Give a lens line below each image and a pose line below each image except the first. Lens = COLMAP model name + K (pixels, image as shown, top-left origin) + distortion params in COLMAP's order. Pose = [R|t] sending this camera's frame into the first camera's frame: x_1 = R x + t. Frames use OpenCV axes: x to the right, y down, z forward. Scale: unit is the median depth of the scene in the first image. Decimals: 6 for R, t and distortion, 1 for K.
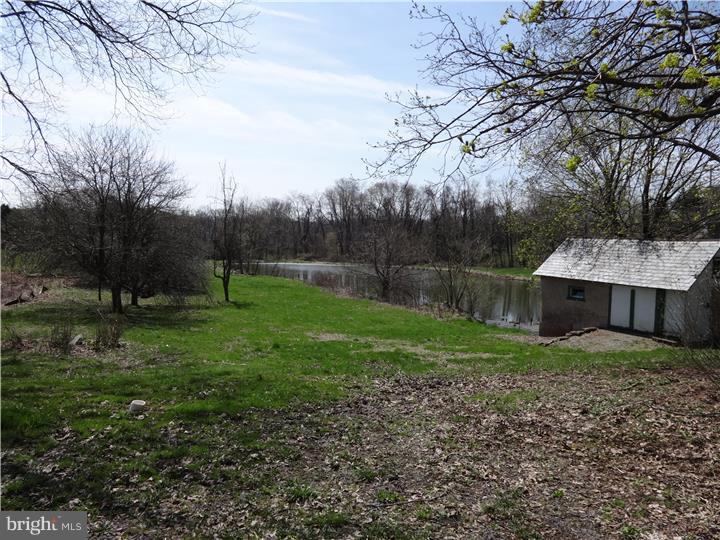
lens RADIAL K [[1109.7, 0, 360.0], [0, 1109.7, 270.1], [0, 0, 1]] dist [0.054846, 0.000000]
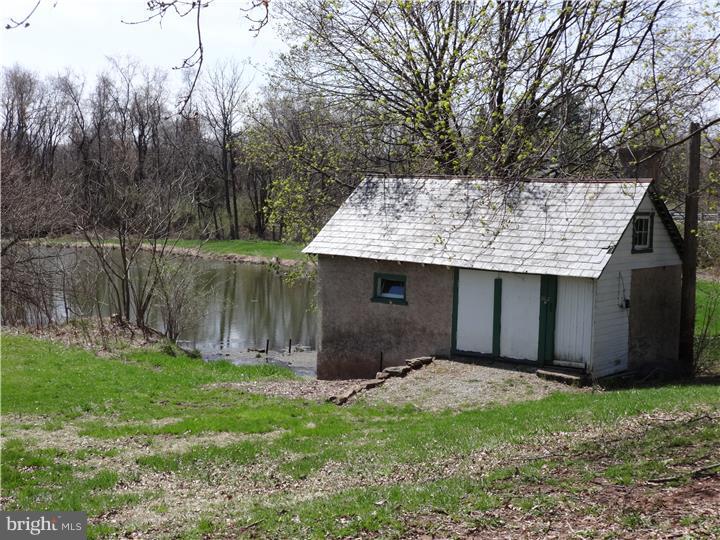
lens RADIAL K [[1109.7, 0, 360.1], [0, 1109.7, 267.2], [0, 0, 1]] dist [0.054846, 0.000000]
pose [[0.938699, -0.026881, 0.343689, 0.013809], [0.019774, 0.999512, 0.024166, -0.000759], [-0.344171, -0.015889, 0.938773, 0.542425]]
